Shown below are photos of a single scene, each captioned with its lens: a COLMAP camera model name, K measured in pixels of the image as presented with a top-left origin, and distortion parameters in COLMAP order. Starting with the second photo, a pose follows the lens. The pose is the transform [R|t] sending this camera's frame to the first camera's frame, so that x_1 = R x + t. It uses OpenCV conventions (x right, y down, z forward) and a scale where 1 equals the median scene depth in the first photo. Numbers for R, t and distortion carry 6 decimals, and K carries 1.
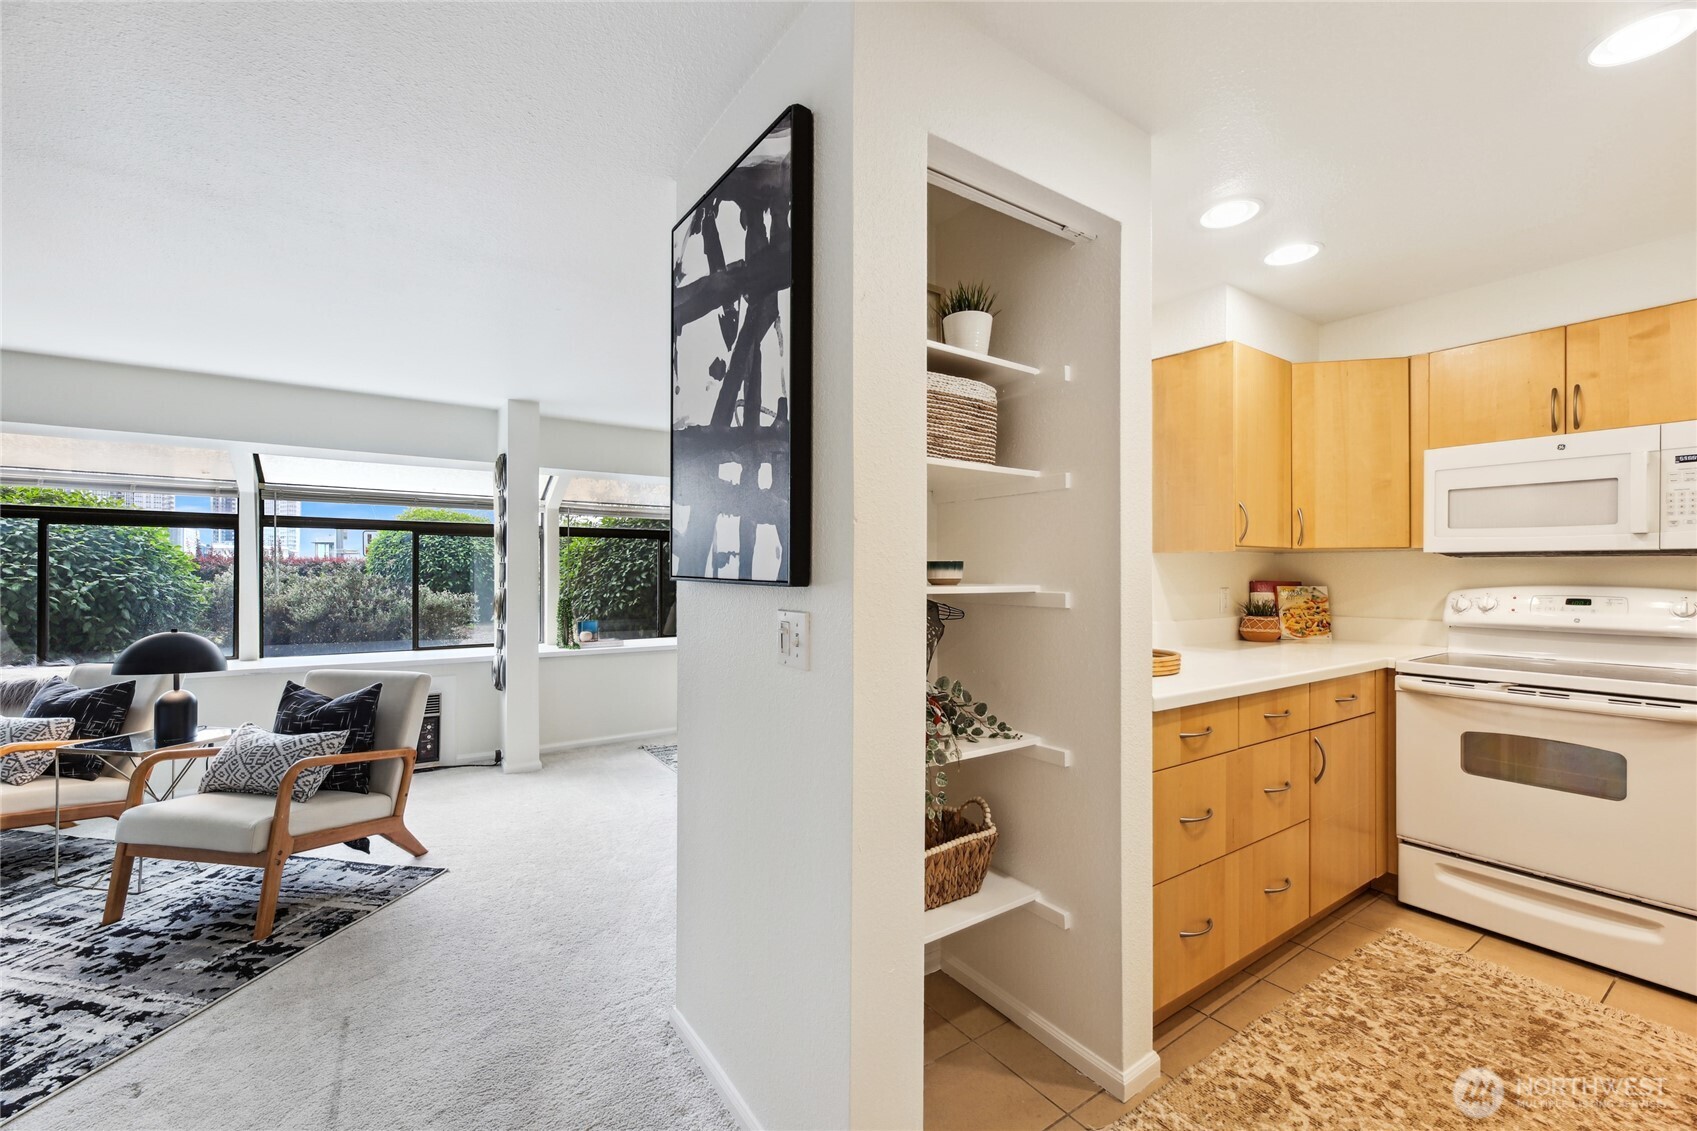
lens RADIAL K [[690.4, 0, 843.6], [0, 690.4, 573.4], [0, 0, 1]] dist [0.007513, -0.003994]
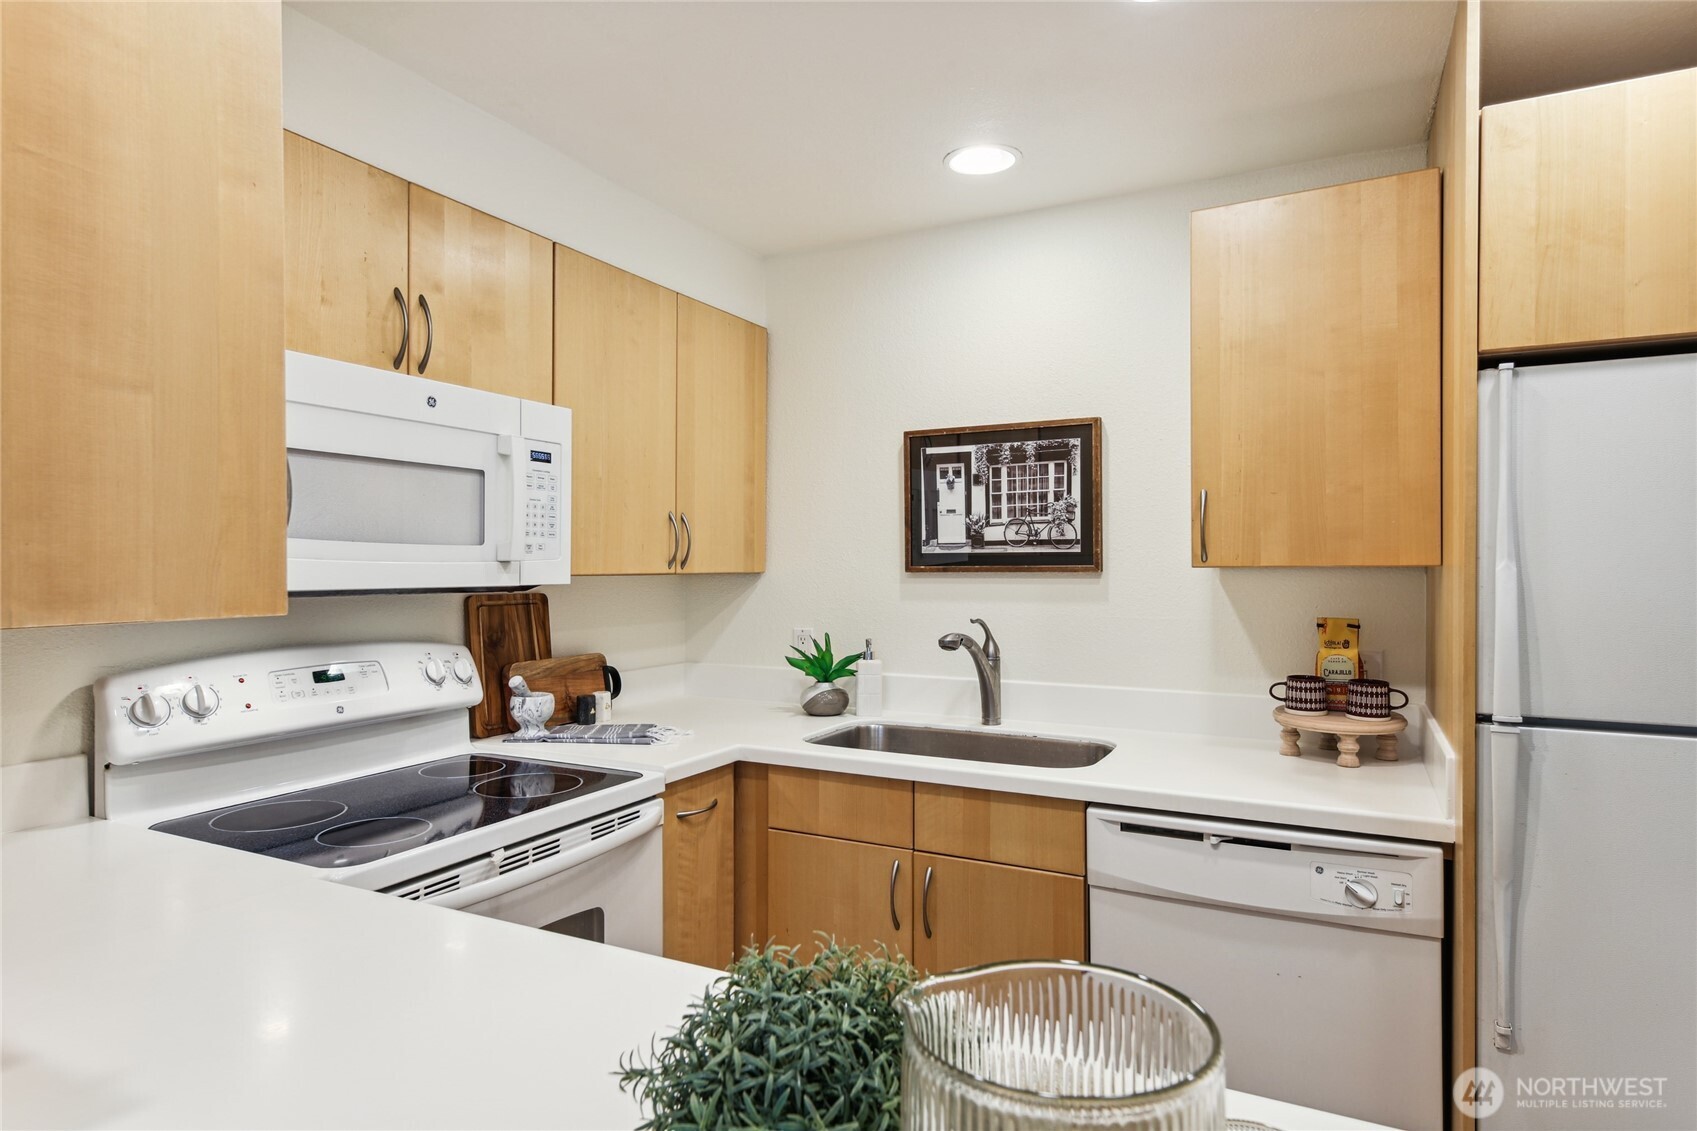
lens RADIAL K [[953.7, 0, 836.1], [0, 953.7, 573.3], [0, 0, 1]] dist [0.009000, -0.000271]
pose [[-0.470295, -0.011153, 0.882439, 0.175764], [0.001839, 0.999906, 0.013618, -0.047102], [-0.882507, 0.008027, -0.470230, 0.922877]]
